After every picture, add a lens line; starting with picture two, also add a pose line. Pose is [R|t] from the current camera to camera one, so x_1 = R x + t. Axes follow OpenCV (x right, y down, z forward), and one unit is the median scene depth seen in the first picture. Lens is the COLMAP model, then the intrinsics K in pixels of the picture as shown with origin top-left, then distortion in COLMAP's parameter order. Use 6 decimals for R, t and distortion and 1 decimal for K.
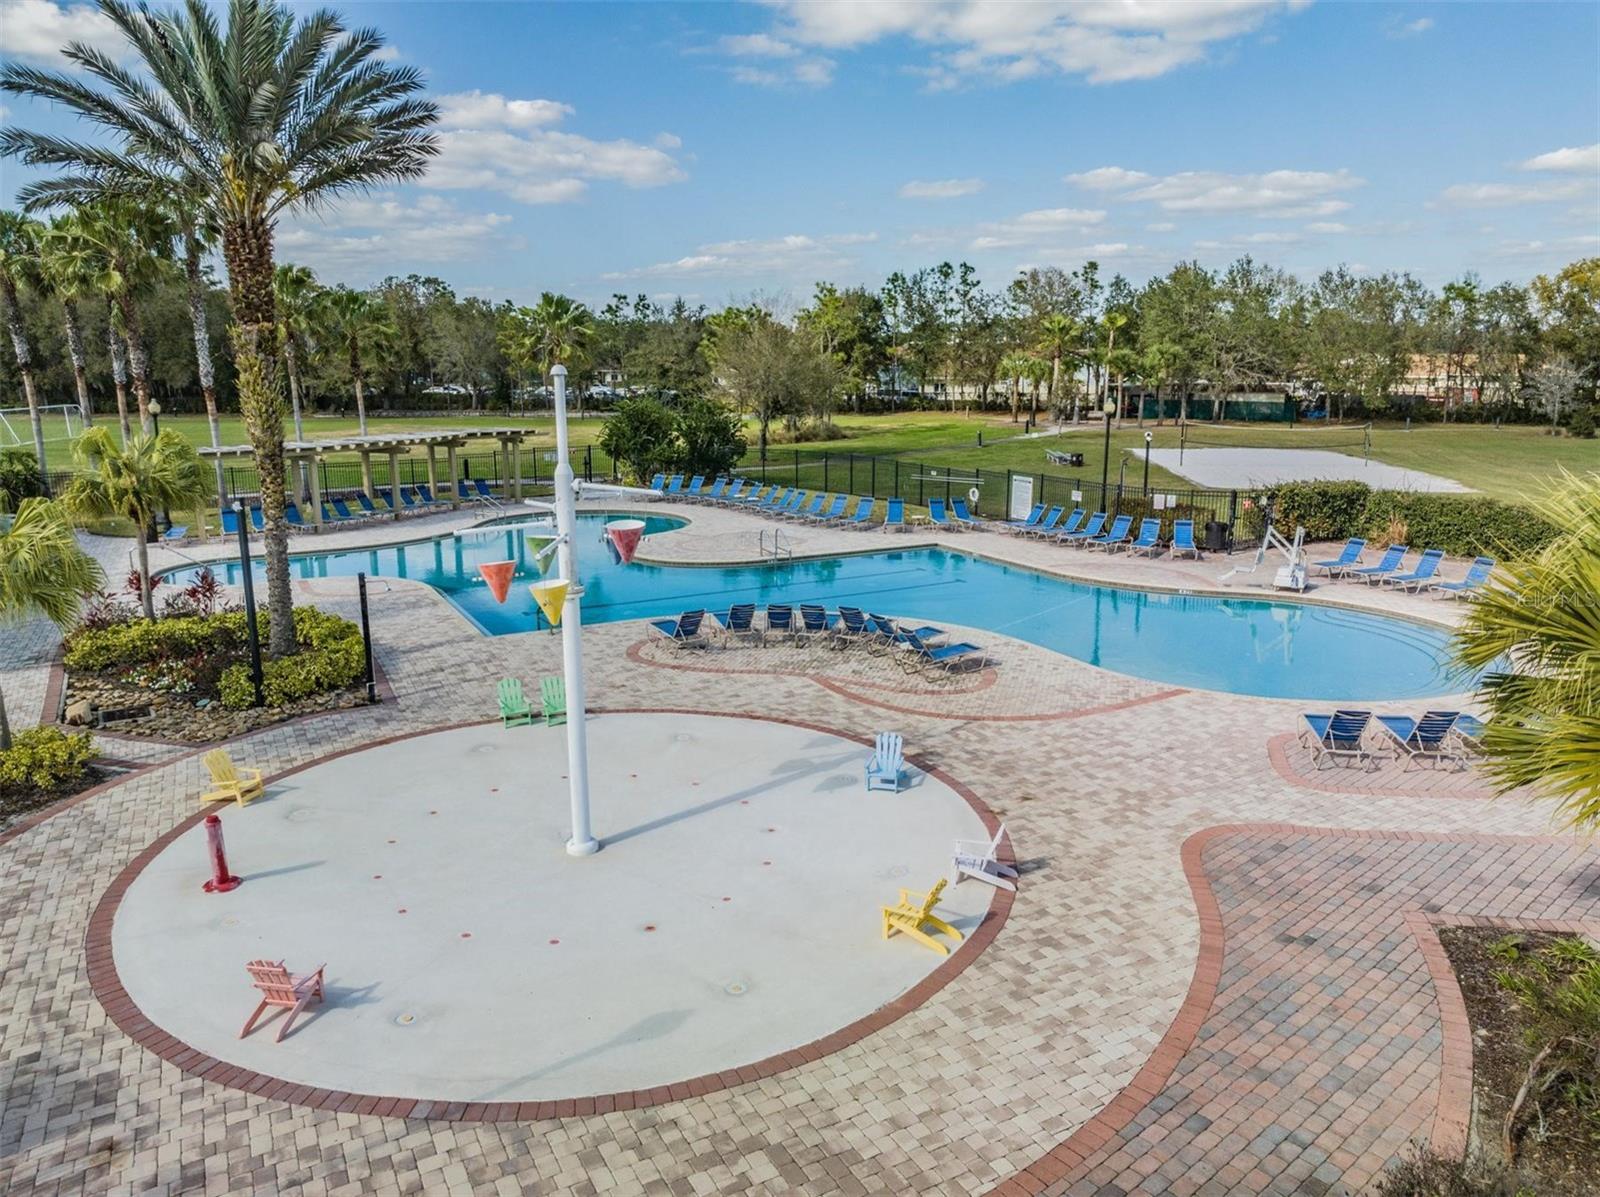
lens RADIAL K [[1126.4, 0, 800.0], [0, 1126.4, 598.5], [0, 0, 1]] dist [-0.041858, 0.002164]
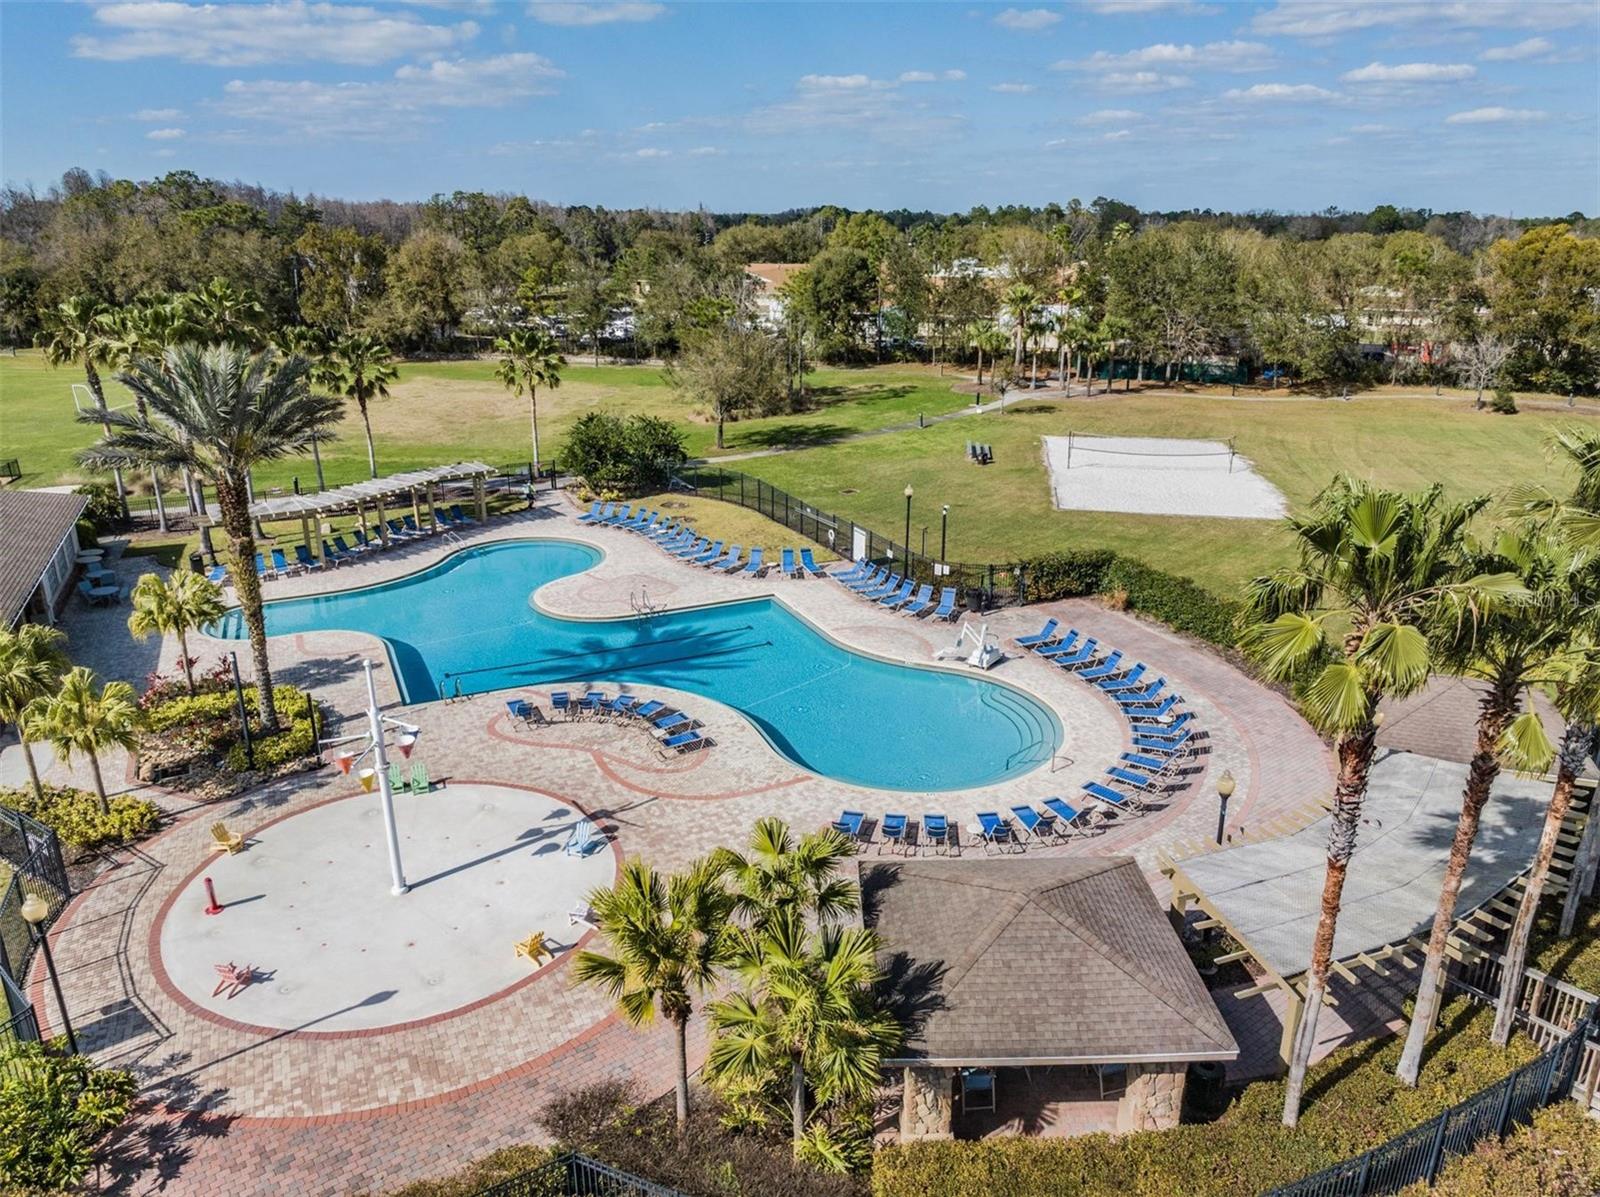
lens RADIAL K [[1126.4, 0, 800.0], [0, 1126.4, 598.5], [0, 0, 1]] dist [-0.041858, 0.002164]
pose [[0.997920, 0.020854, -0.061002, 0.406592], [-0.013620, 0.993077, 0.116677, -0.345081], [0.063012, -0.115603, 0.991295, -0.539466]]
